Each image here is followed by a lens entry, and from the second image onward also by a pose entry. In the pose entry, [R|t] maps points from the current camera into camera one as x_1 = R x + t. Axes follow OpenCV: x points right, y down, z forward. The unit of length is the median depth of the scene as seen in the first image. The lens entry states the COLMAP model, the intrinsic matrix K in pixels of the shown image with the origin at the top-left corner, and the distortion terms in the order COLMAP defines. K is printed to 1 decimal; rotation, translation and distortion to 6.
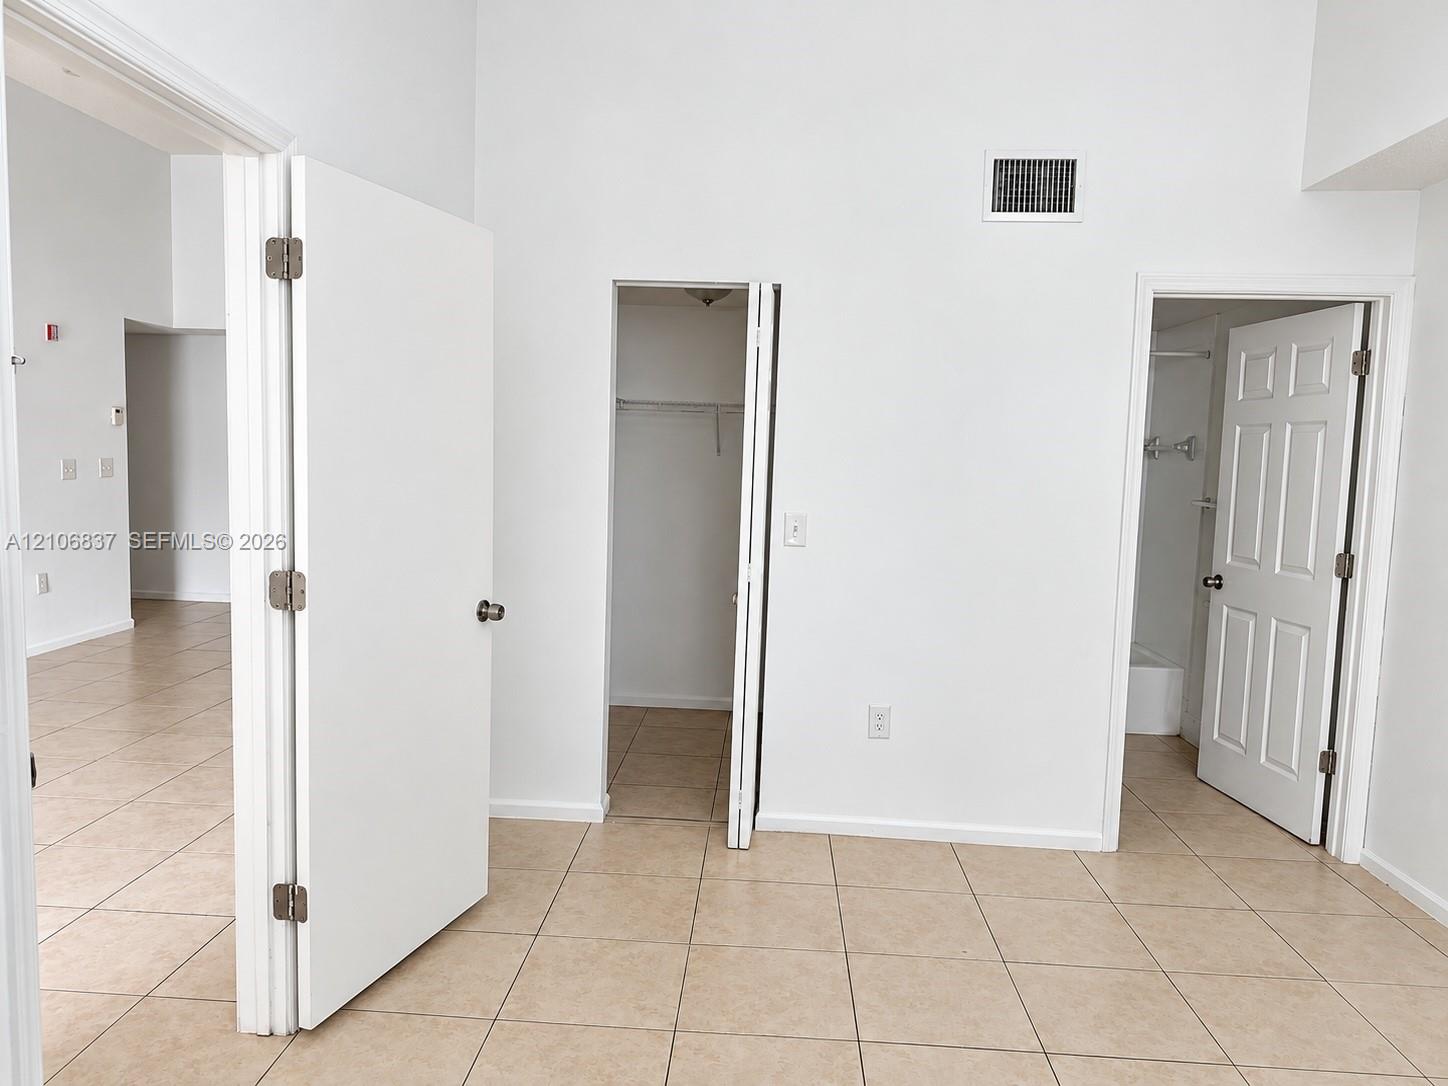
lens RADIAL K [[1080.2, 0, 725.7], [0, 1080.2, 563.5], [0, 0, 1]] dist [-0.039875, -0.001006]
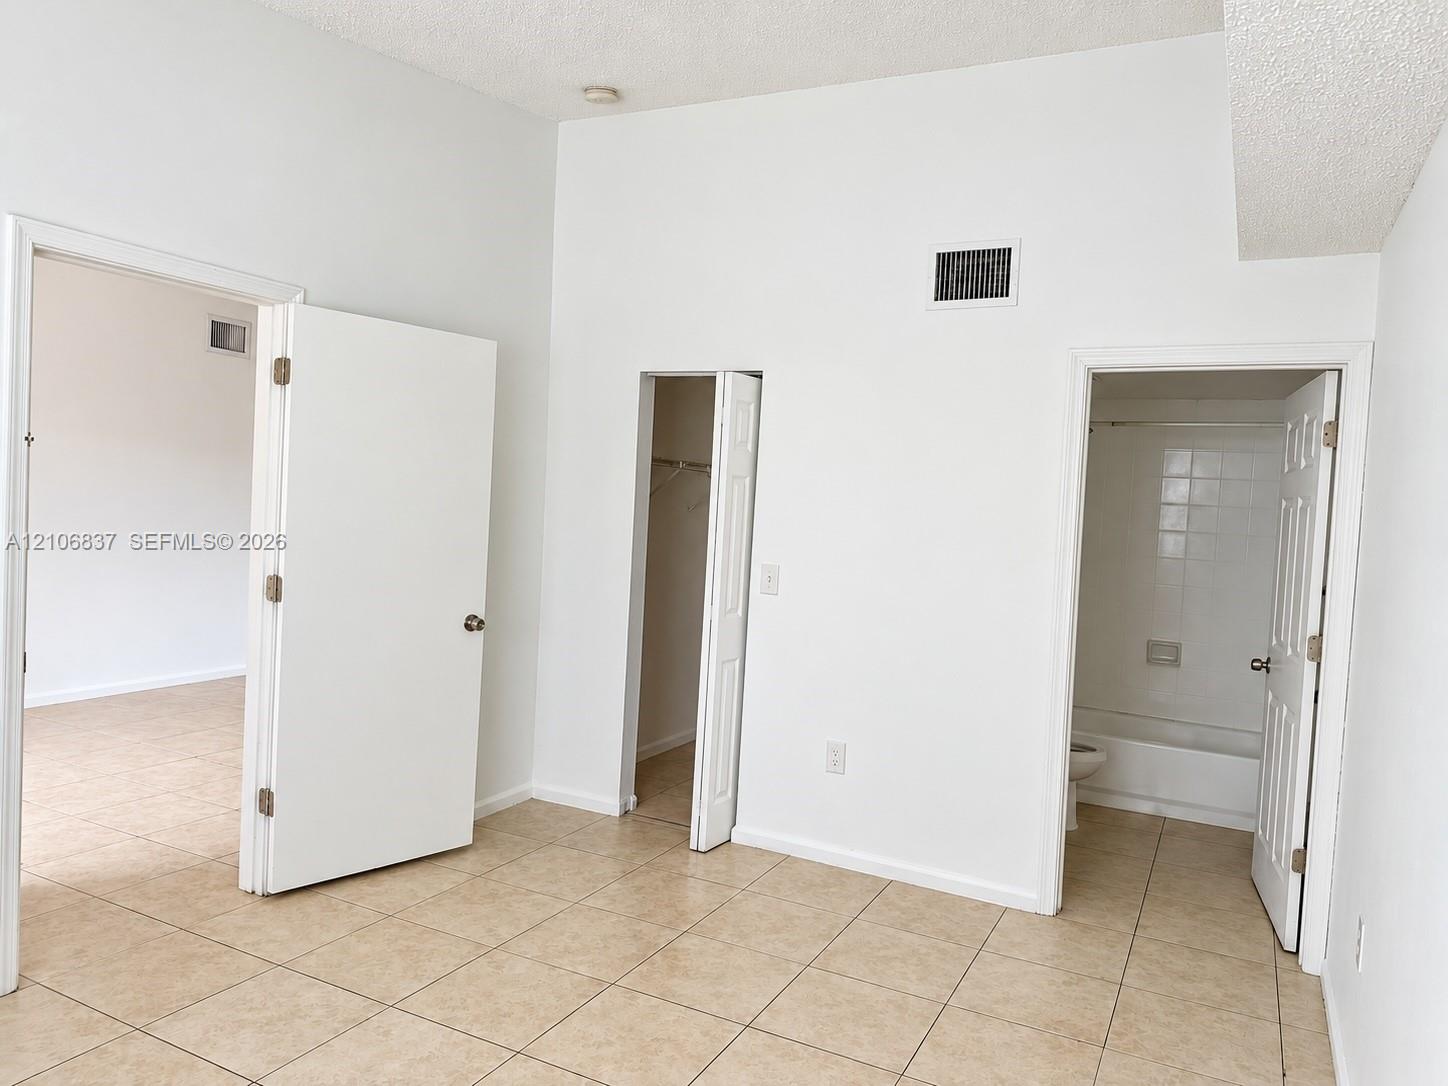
lens RADIAL K [[1080.2, 0, 725.7], [0, 1080.2, 563.5], [0, 0, 1]] dist [-0.039875, -0.001006]
pose [[0.908353, 0.045221, -0.415752, 0.519375], [-0.073103, 0.996000, -0.051384, 0.013397], [0.411766, 0.077067, 0.908025, -0.069003]]
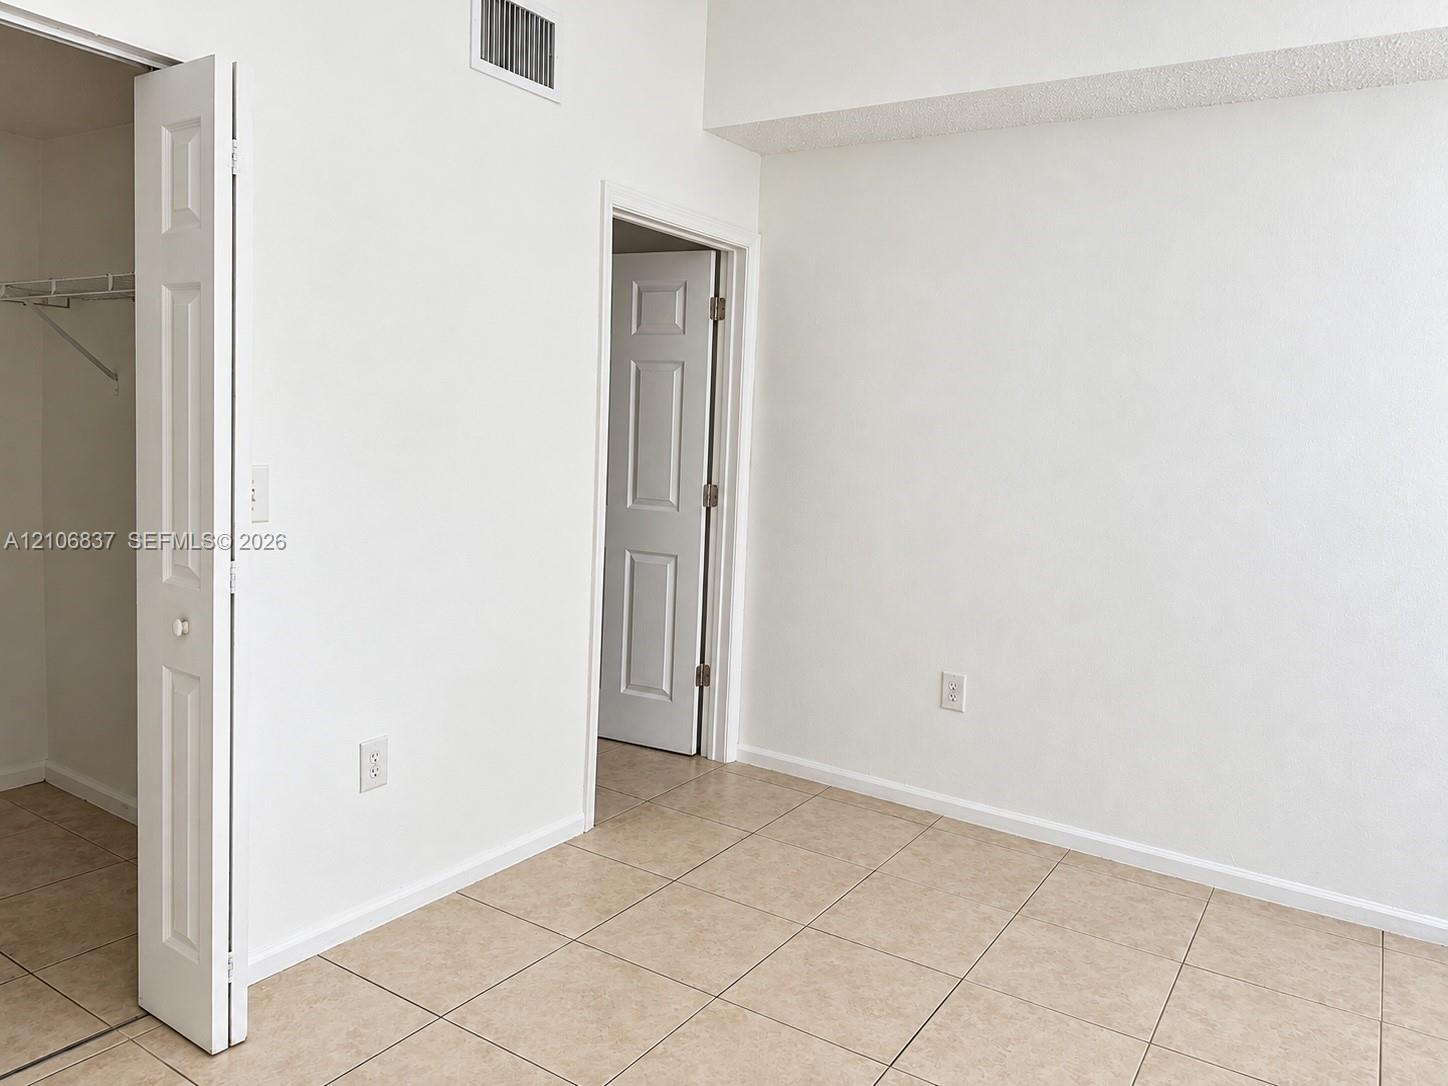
lens RADIAL K [[991.1, 0, 724.0], [0, 991.1, 543.0], [0, 0, 1]] dist [0.000976, 0.000033]
pose [[0.490931, -0.106827, 0.864624, -0.302971], [0.060704, 0.994236, 0.088374, -0.040981], [-0.869081, 0.009101, 0.494586, 0.510955]]
